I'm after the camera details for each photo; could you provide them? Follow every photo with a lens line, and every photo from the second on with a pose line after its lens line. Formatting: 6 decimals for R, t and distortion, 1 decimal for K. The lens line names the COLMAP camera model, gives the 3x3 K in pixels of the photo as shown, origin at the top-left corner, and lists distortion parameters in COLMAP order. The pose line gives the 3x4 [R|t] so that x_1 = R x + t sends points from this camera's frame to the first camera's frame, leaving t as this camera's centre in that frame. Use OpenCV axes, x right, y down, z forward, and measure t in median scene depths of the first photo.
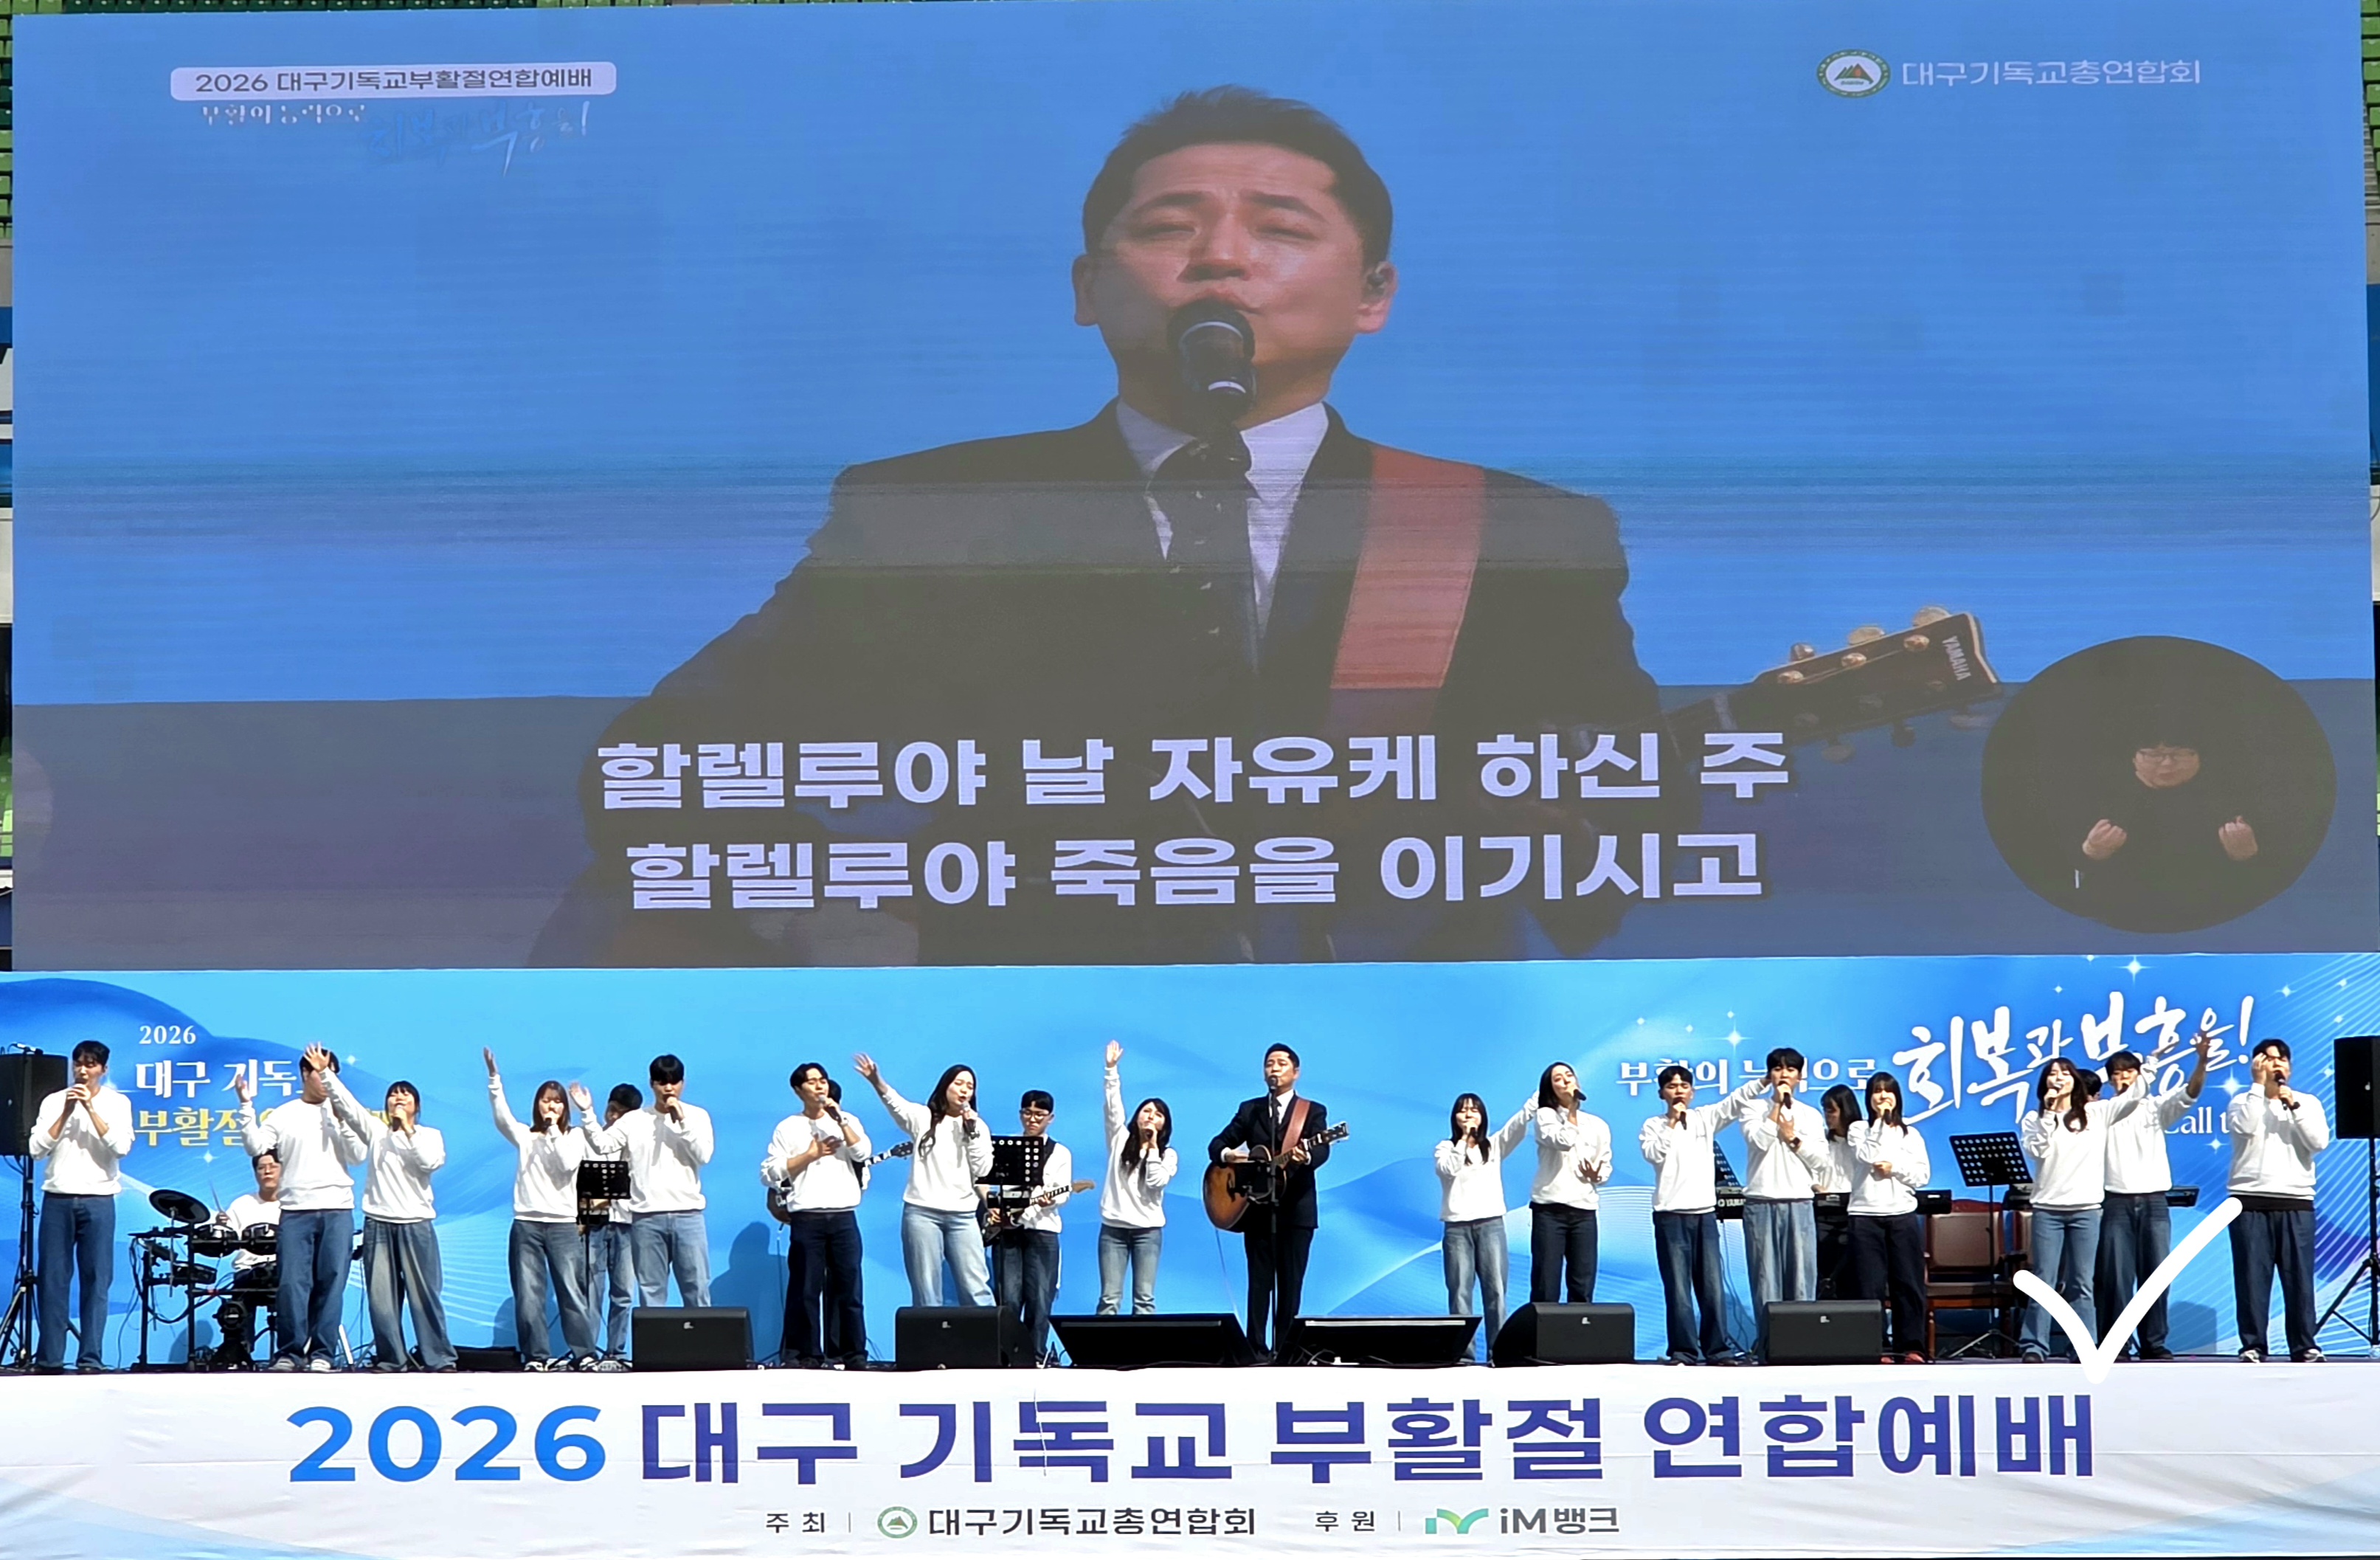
lens RADIAL K [[6094.3, 0, 1180.8], [0, 6094.3, 784.7], [0, 0, 1]] dist [-0.099664, 0.000000]
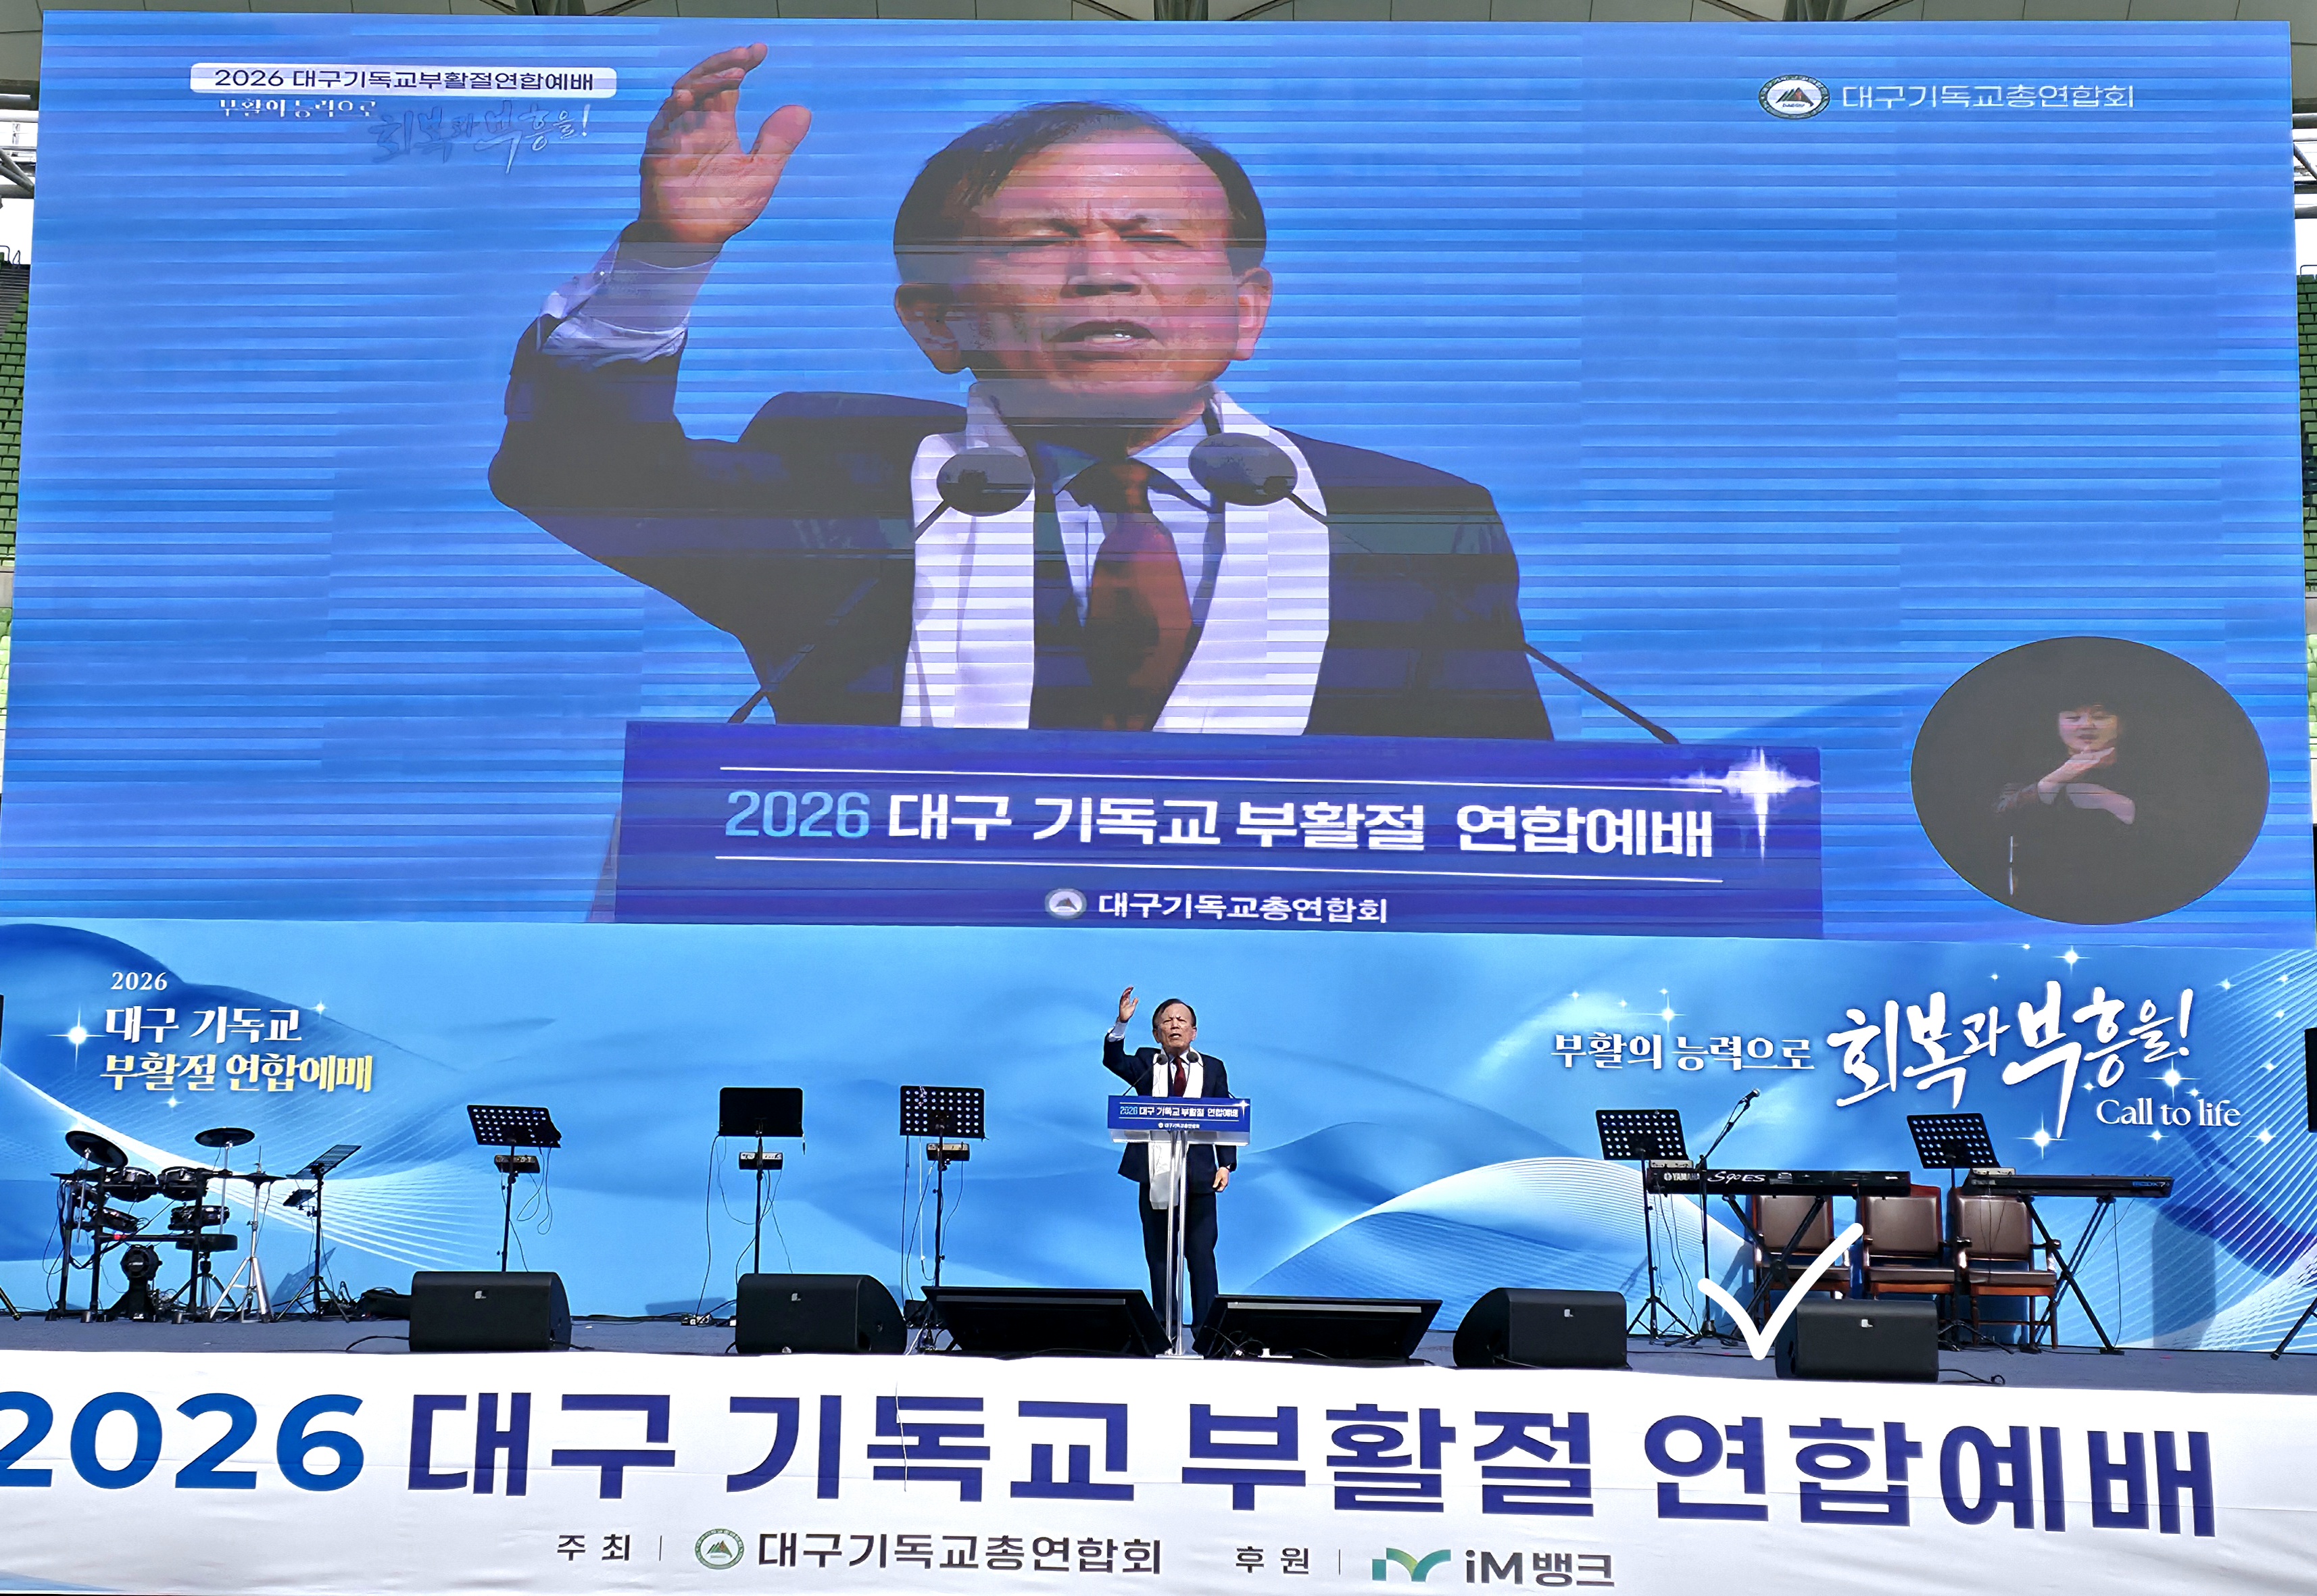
lens RADIAL K [[2794.8, 0, 1173.7], [0, 2794.8, 782.2], [0, 0, 1]] dist [0.125212, 0.000000]
pose [[0.999589, 0.021589, -0.018841, 0.018659], [-0.022898, 0.997121, -0.072281, 0.045248], [0.017226, 0.072683, 0.997206, 0.615950]]
